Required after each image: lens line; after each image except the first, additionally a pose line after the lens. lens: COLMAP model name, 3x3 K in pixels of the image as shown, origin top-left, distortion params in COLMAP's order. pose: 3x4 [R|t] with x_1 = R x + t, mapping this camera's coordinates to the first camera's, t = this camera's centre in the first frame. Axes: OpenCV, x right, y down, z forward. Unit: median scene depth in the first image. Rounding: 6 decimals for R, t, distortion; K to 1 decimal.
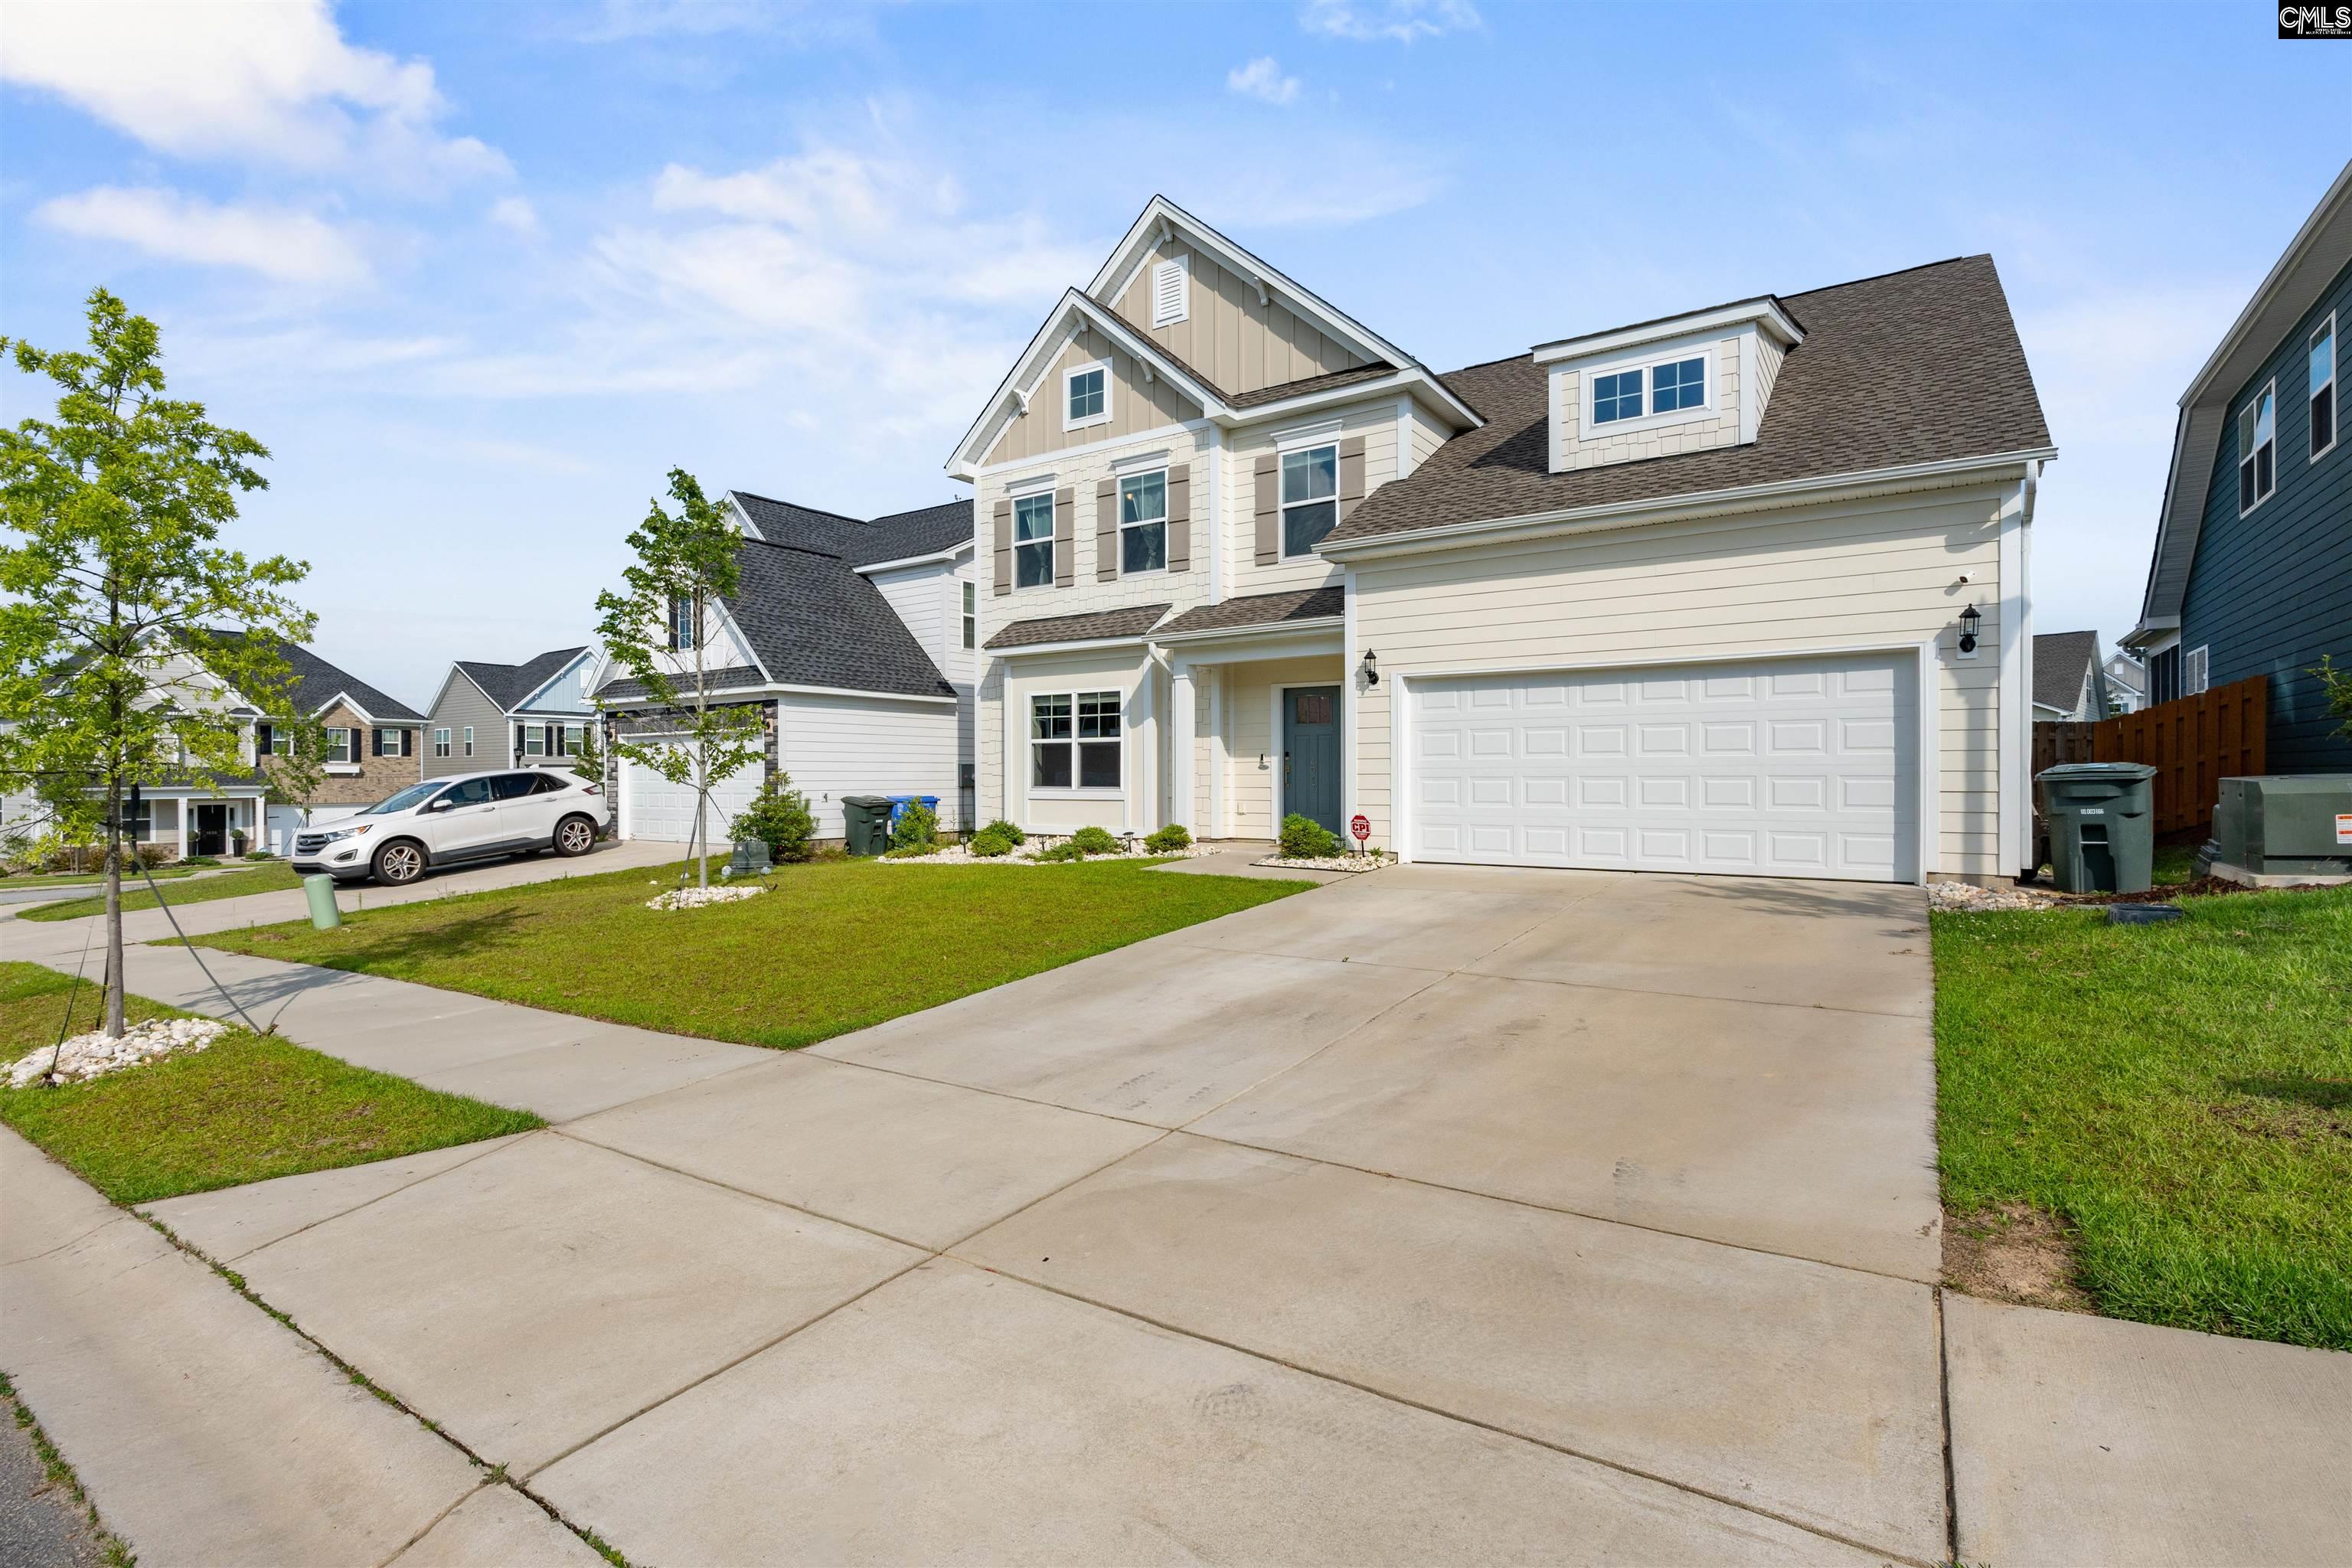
lens RADIAL K [[1086.7, 0, 1176.0], [0, 1086.7, 784.0], [0, 0, 1]] dist [-0.005043, -0.001184]
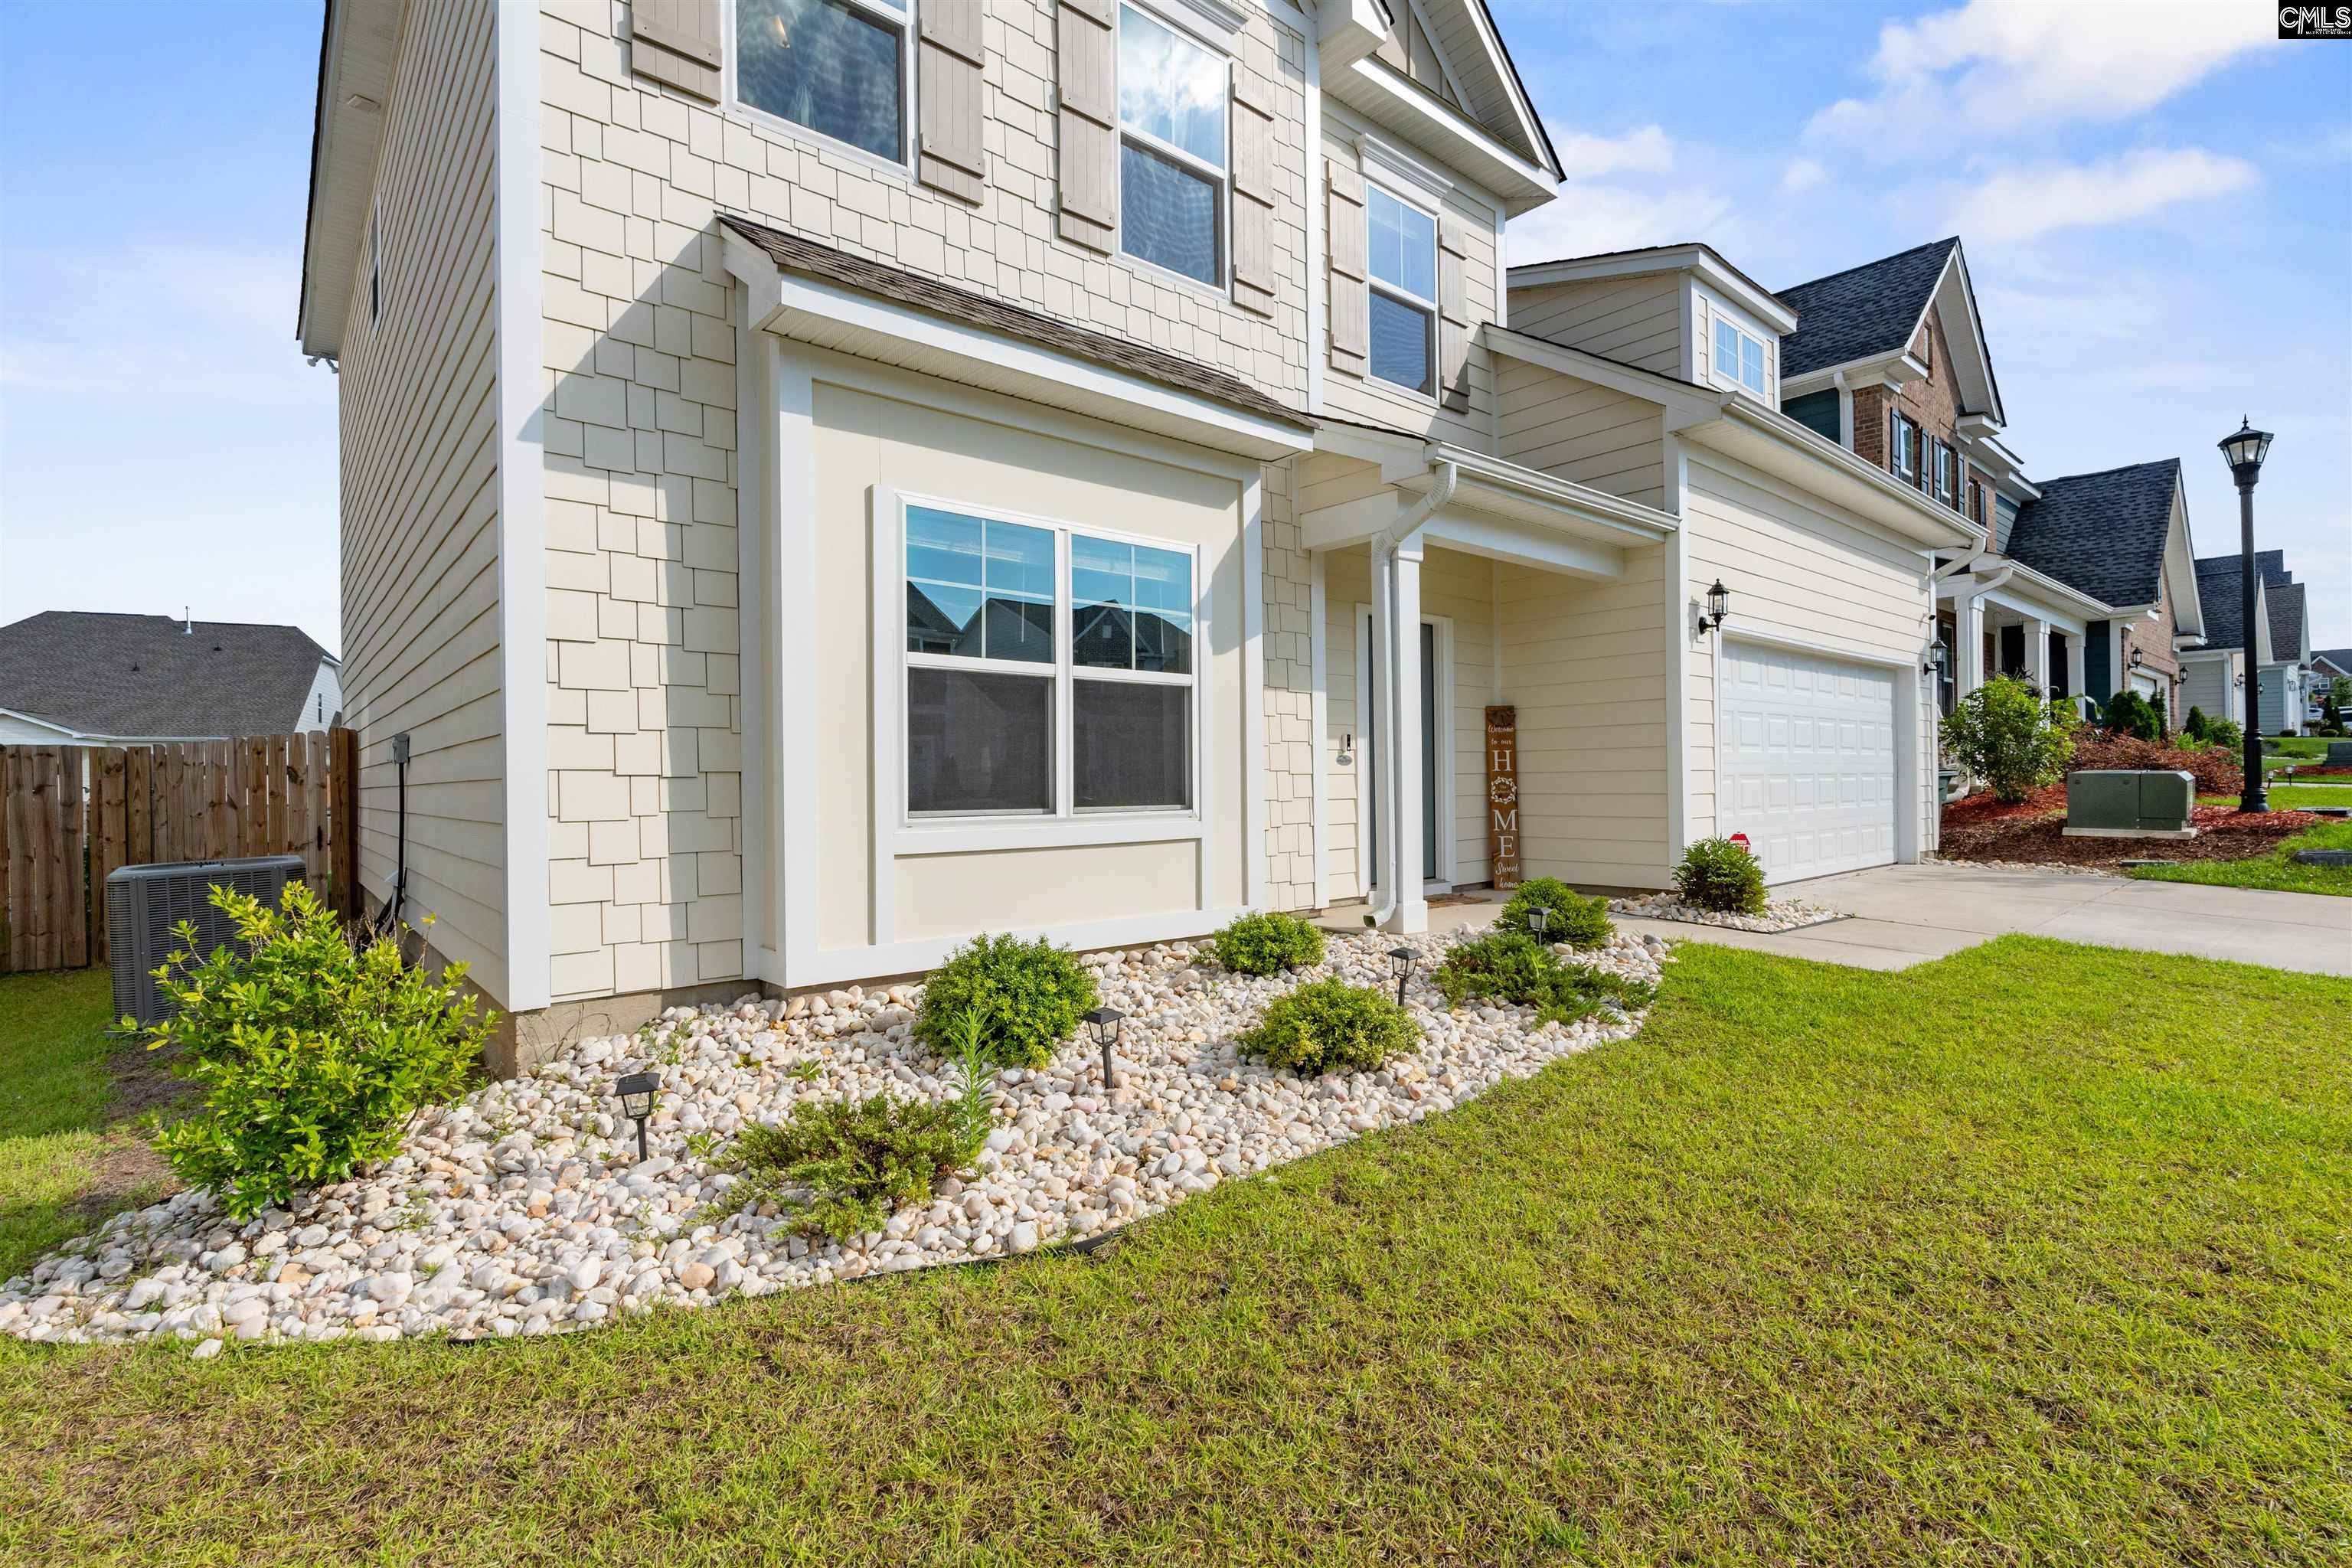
lens RADIAL K [[1086.7, 0, 1176.0], [0, 1086.7, 784.0], [0, 0, 1]] dist [-0.005043, -0.001184]
pose [[0.254486, 0.000498, 0.967076, -0.420183], [0.019102, 0.999802, -0.005542, -0.002267], [-0.966888, 0.019884, 0.254426, 0.894179]]
